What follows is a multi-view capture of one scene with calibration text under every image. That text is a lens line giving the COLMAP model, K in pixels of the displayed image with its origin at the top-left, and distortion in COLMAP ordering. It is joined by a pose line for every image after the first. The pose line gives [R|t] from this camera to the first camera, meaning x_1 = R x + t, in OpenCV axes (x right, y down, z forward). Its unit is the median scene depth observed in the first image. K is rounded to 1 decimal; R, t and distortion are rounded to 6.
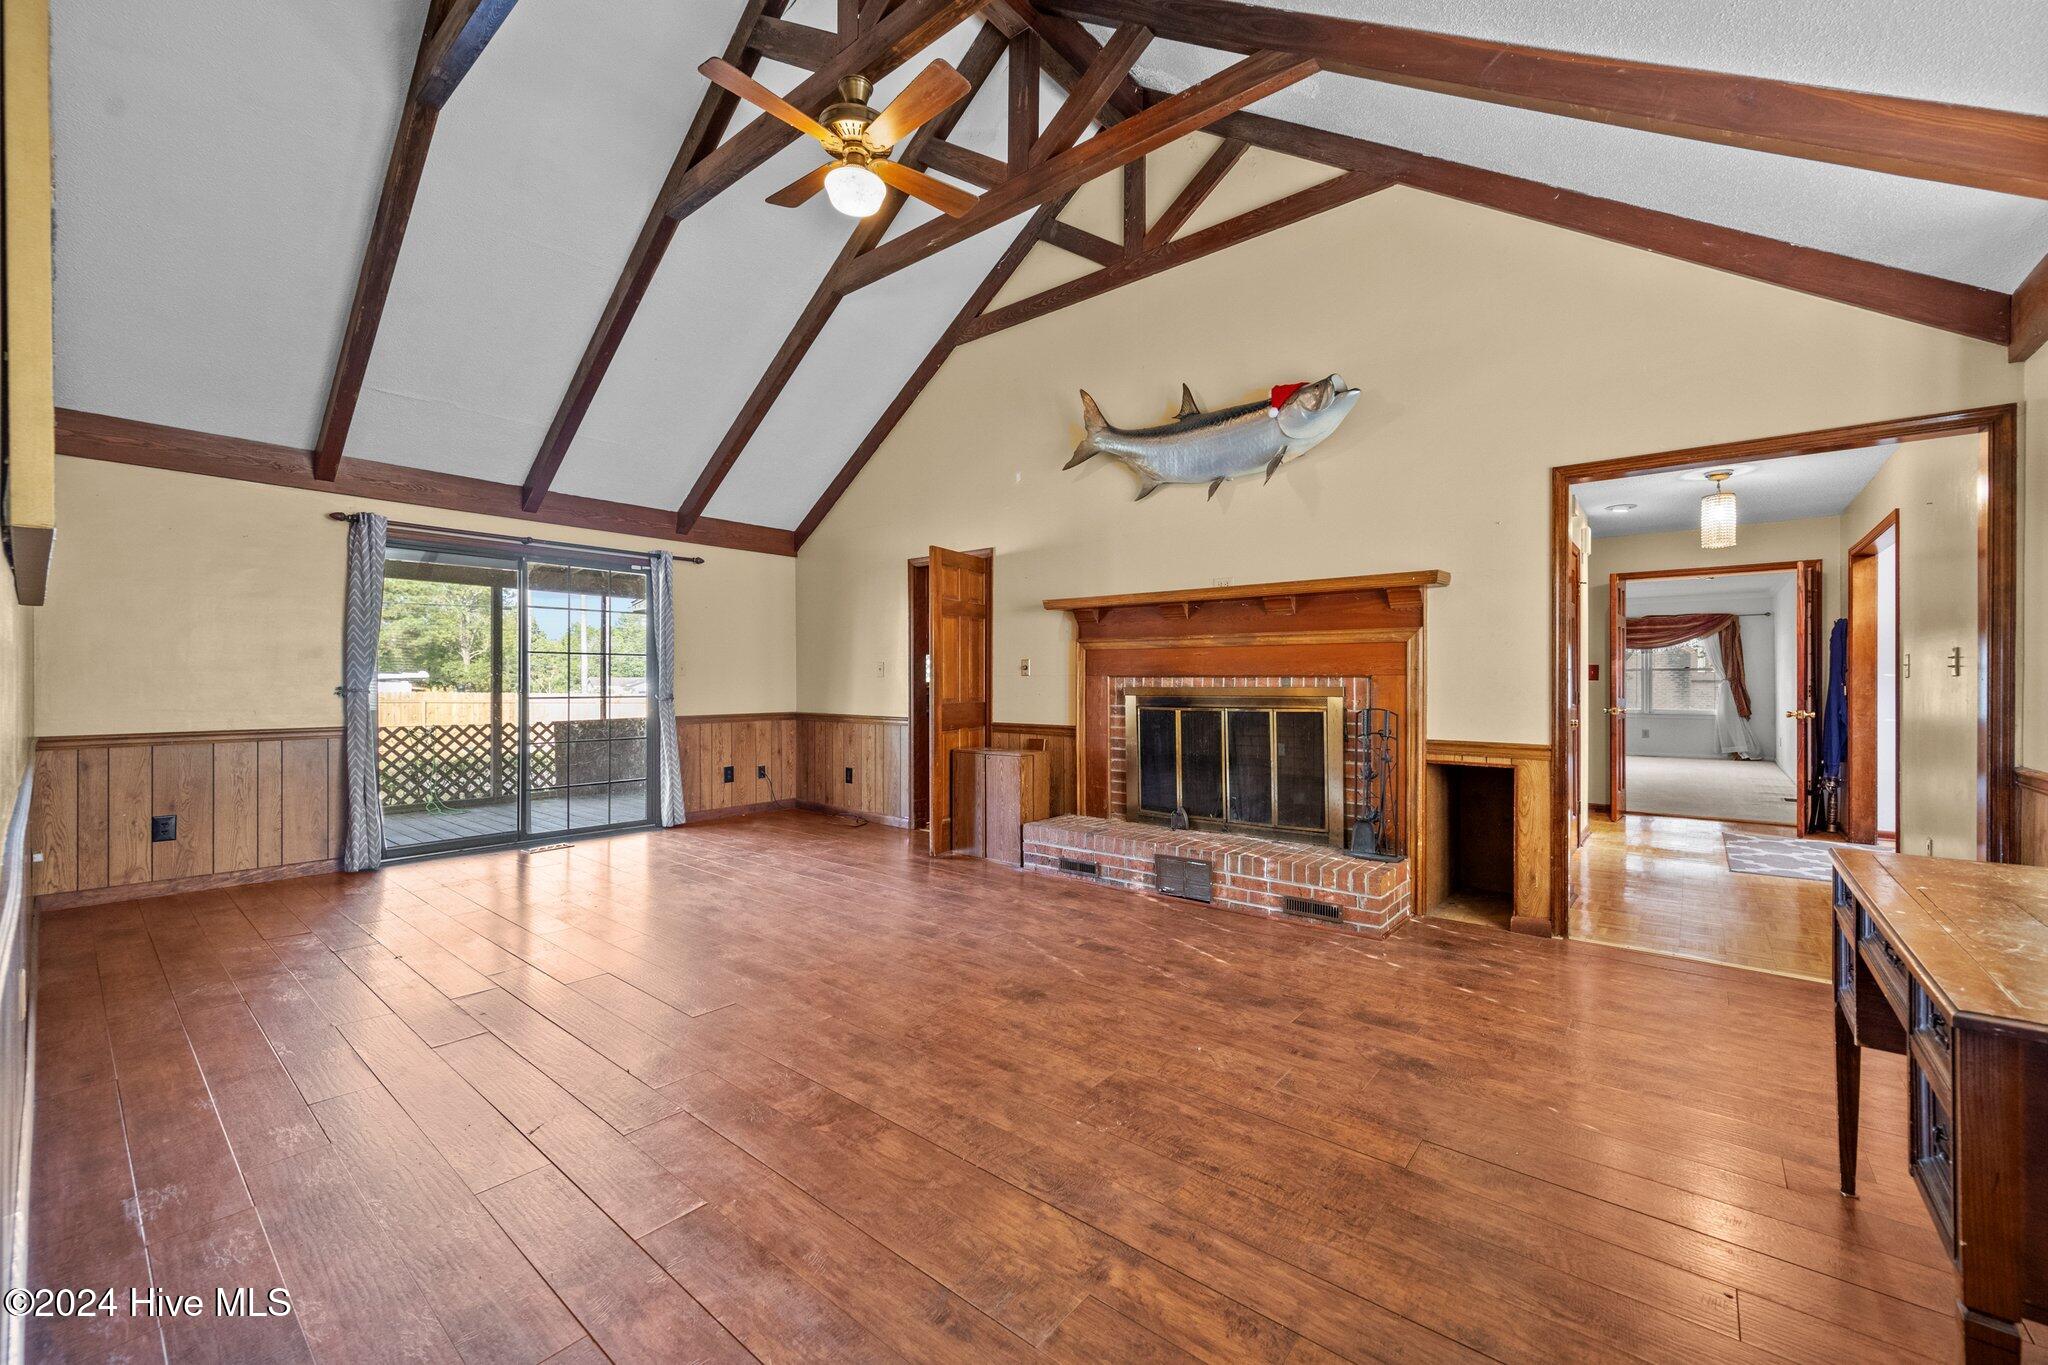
lens RADIAL K [[813.7, 0, 1022.5], [0, 813.7, 688.9], [0, 0, 1]] dist [0.001270, -0.000084]
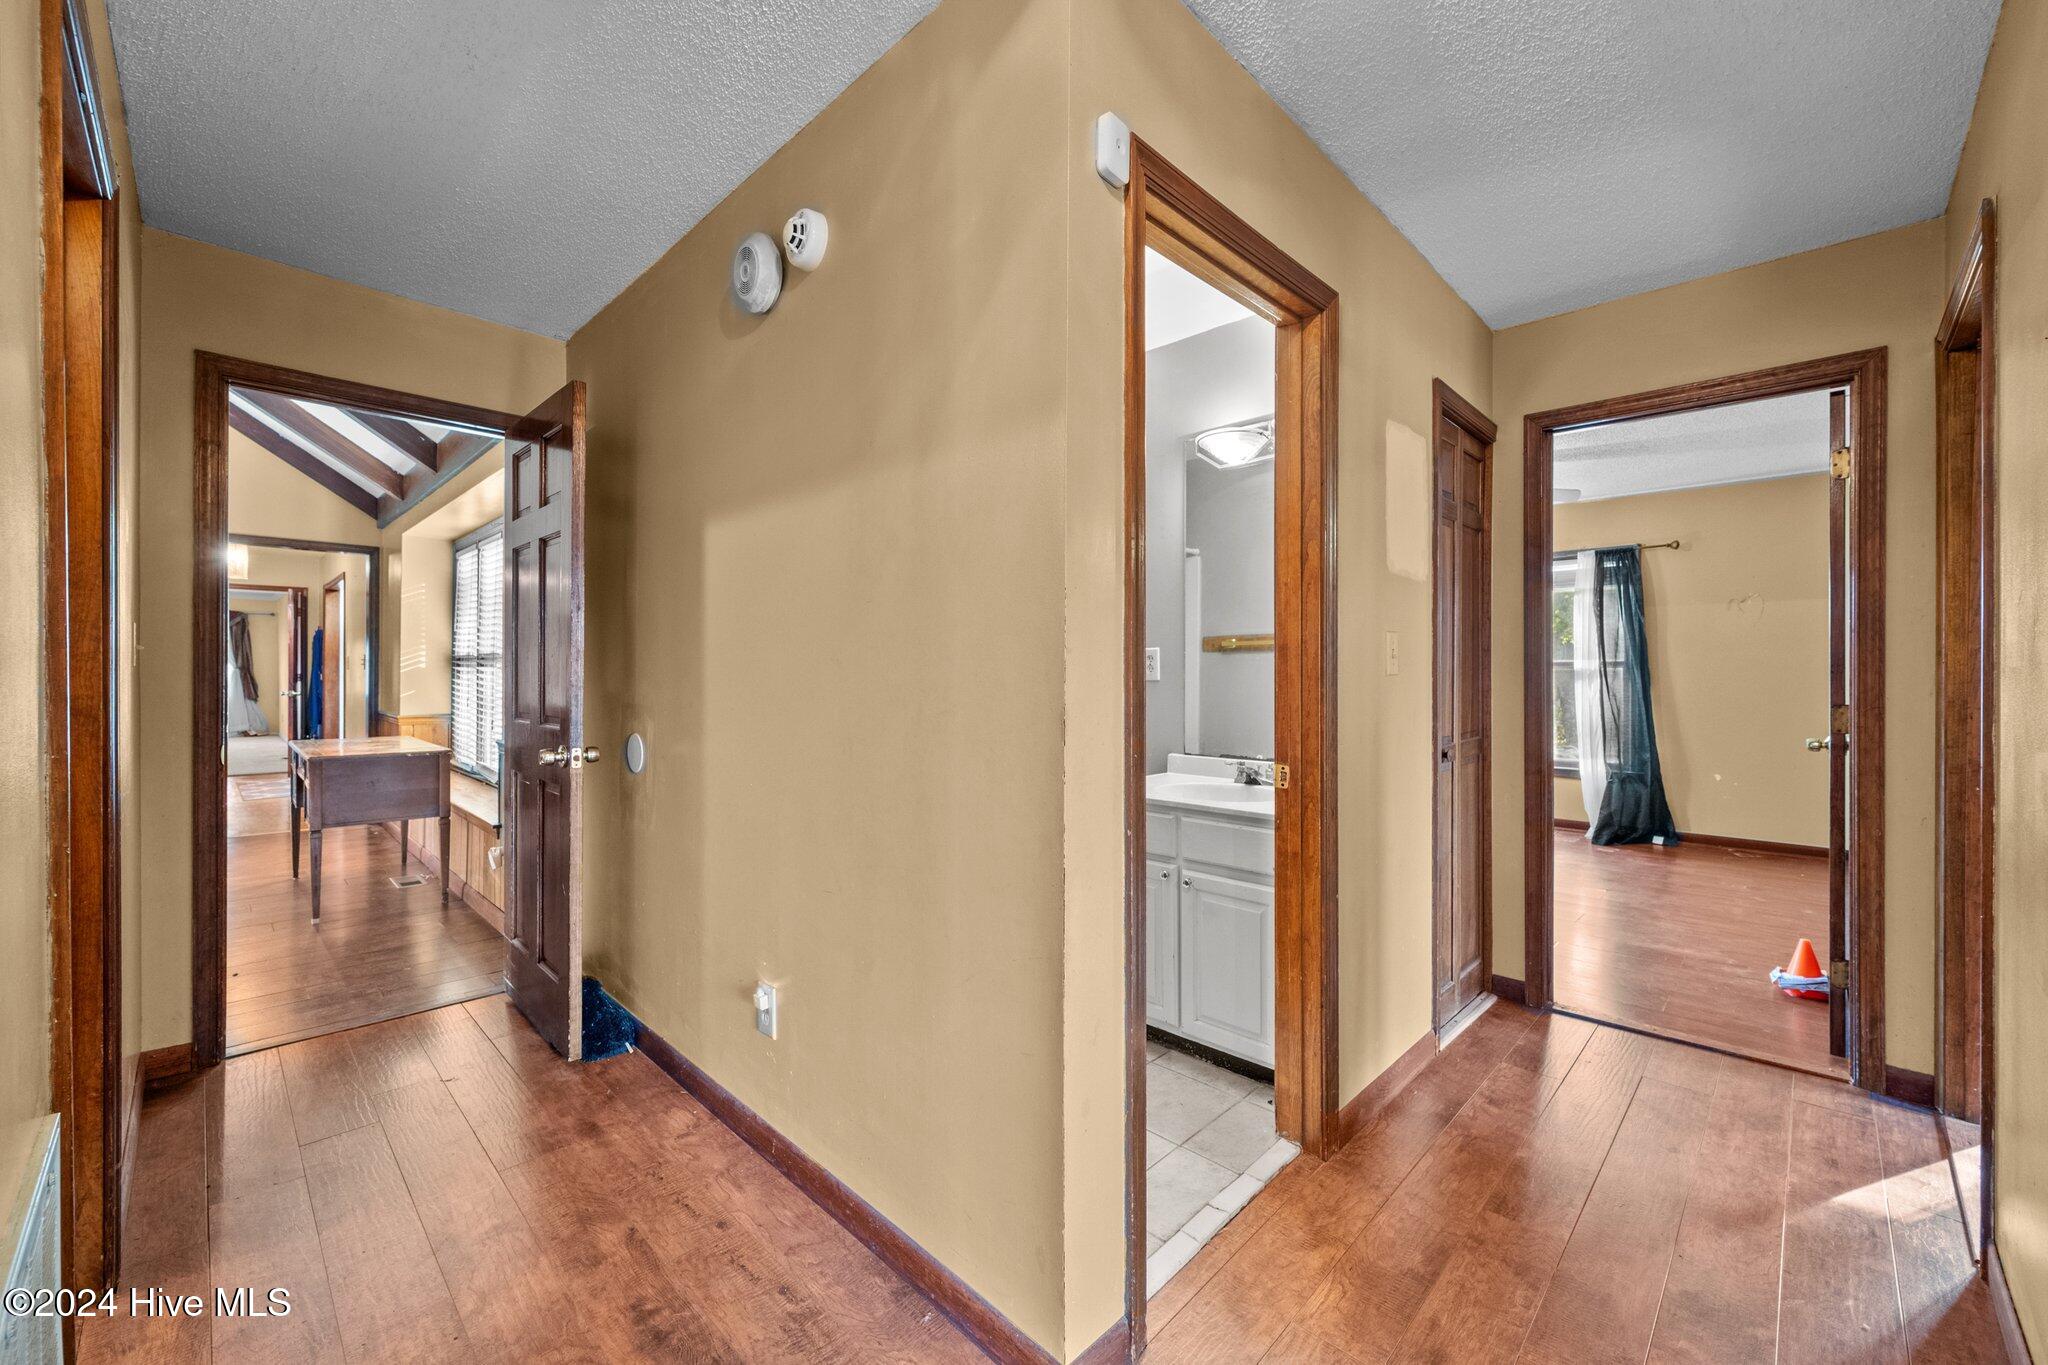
lens RADIAL K [[813.7, 0, 1025.6], [0, 813.7, 679.3], [0, 0, 1]] dist [0.001270, -0.000084]
pose [[0.085741, -0.001173, 0.996317, -0.393862], [-0.002332, 0.999996, 0.001378, 0.001255], [-0.996315, -0.002441, 0.085738, -0.443042]]
